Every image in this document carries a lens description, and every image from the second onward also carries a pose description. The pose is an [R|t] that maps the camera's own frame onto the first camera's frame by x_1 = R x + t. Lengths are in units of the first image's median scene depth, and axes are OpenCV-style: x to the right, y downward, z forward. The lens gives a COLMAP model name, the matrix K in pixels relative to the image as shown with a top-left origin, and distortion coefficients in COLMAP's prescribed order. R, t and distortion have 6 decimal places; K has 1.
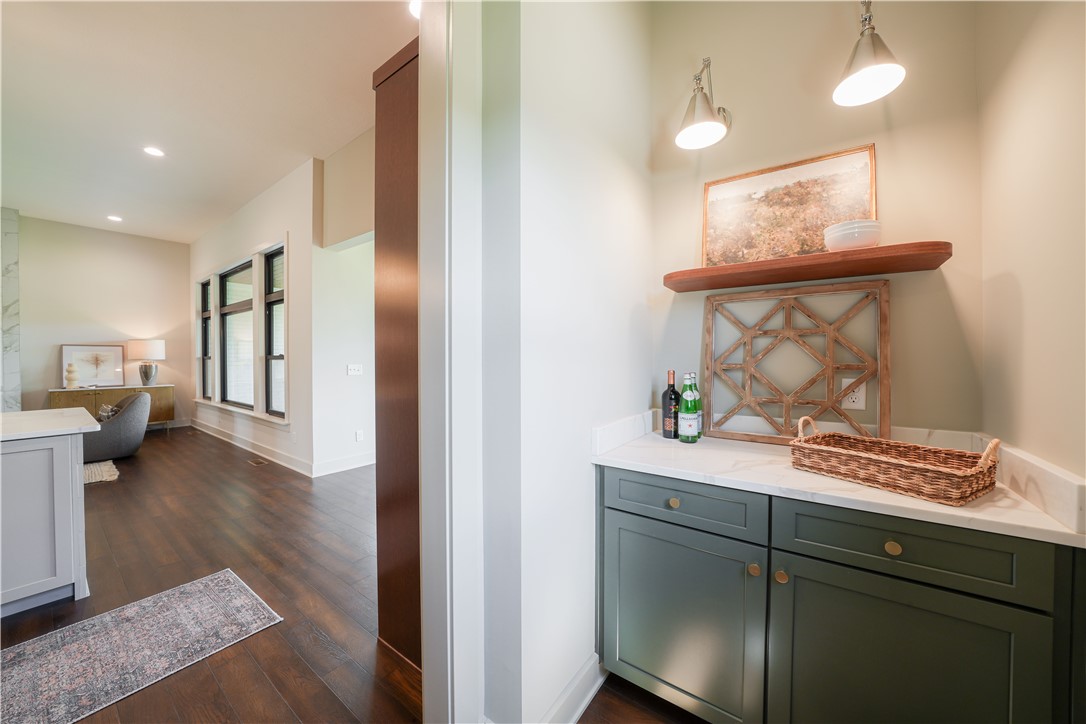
lens RADIAL K [[392.9, 0, 540.3], [0, 392.9, 360.4], [0, 0, 1]] dist [-0.020120, 0.000032]
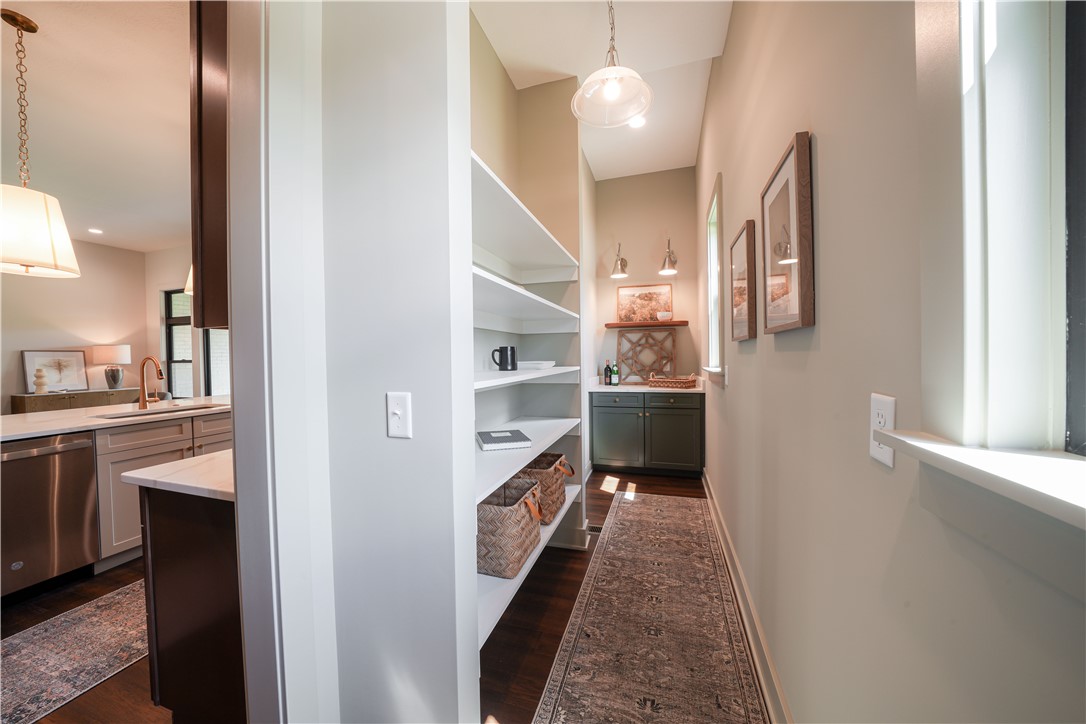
lens RADIAL K [[377.2, 0, 543.0], [0, 377.2, 362.0], [0, 0, 1]] dist [-0.020536, 0.000186]
pose [[0.951280, -0.020975, 0.307613, -0.879954], [0.017635, 0.999752, 0.013635, 0.000144], [-0.307823, -0.007546, 0.951414, -1.304834]]
